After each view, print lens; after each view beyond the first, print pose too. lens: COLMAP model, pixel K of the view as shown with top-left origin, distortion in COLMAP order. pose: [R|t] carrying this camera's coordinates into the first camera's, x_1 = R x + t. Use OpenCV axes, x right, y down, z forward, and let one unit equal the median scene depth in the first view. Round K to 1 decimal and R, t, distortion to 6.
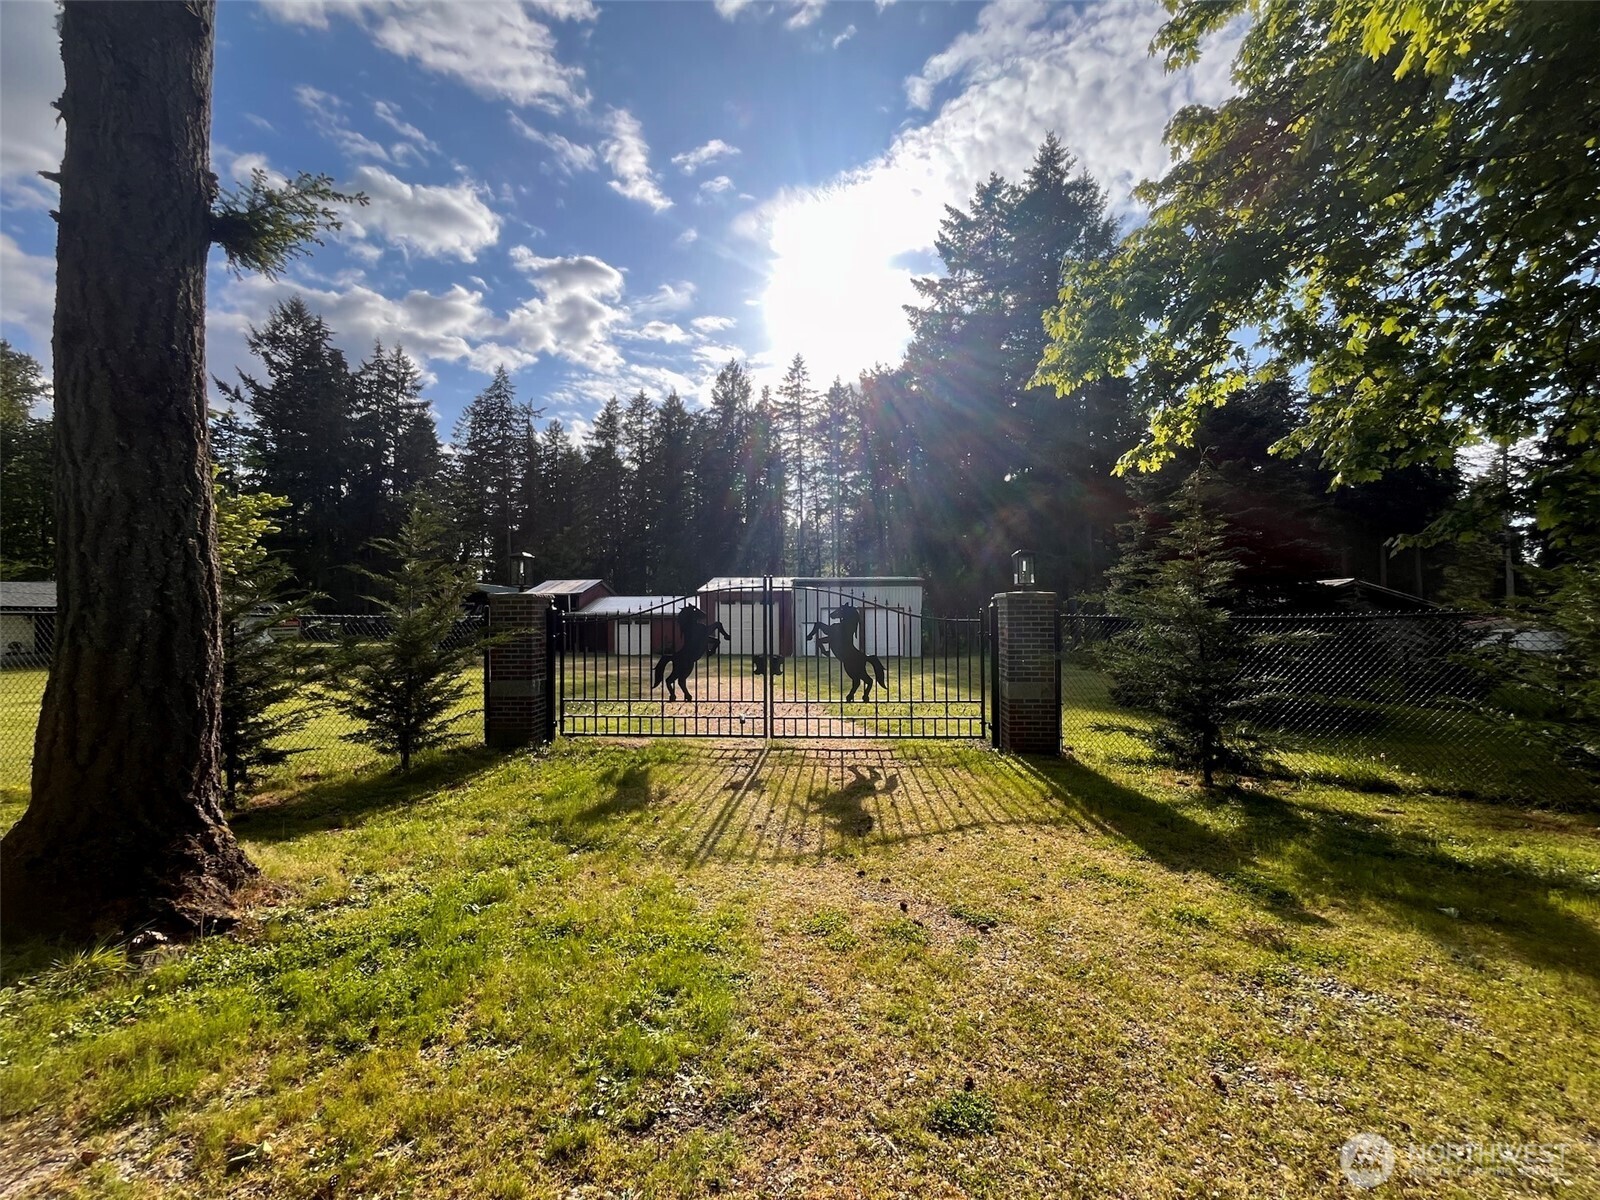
lens RADIAL K [[645.4, 0, 793.0], [0, 645.4, 606.8], [0, 0, 1]] dist [-0.003330, -0.000275]
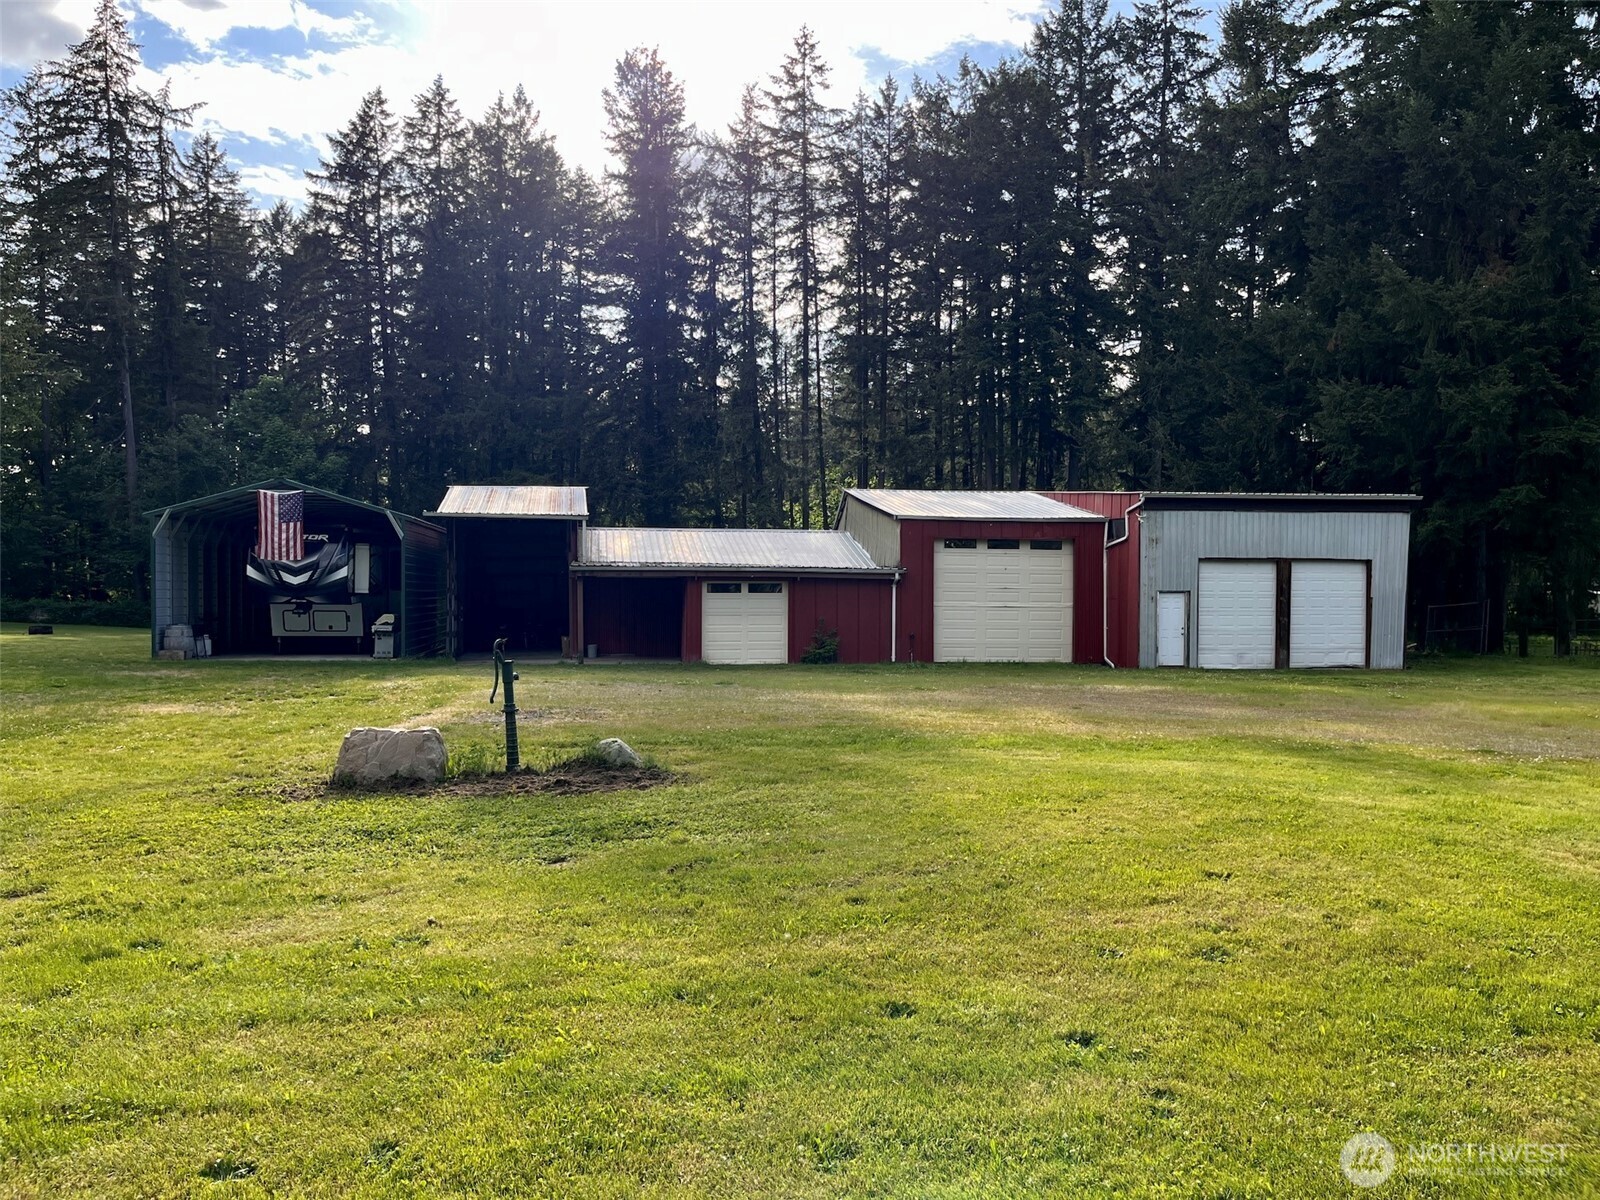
lens RADIAL K [[1196.5, 0, 793.8], [0, 1196.5, 601.2], [0, 0, 1]] dist [0.049226, -0.041990]
pose [[0.983374, 0.004240, 0.181544, -0.159952], [-0.011620, 0.999148, 0.039612, 0.000460], [-0.181221, -0.041063, 0.982585, 0.098556]]
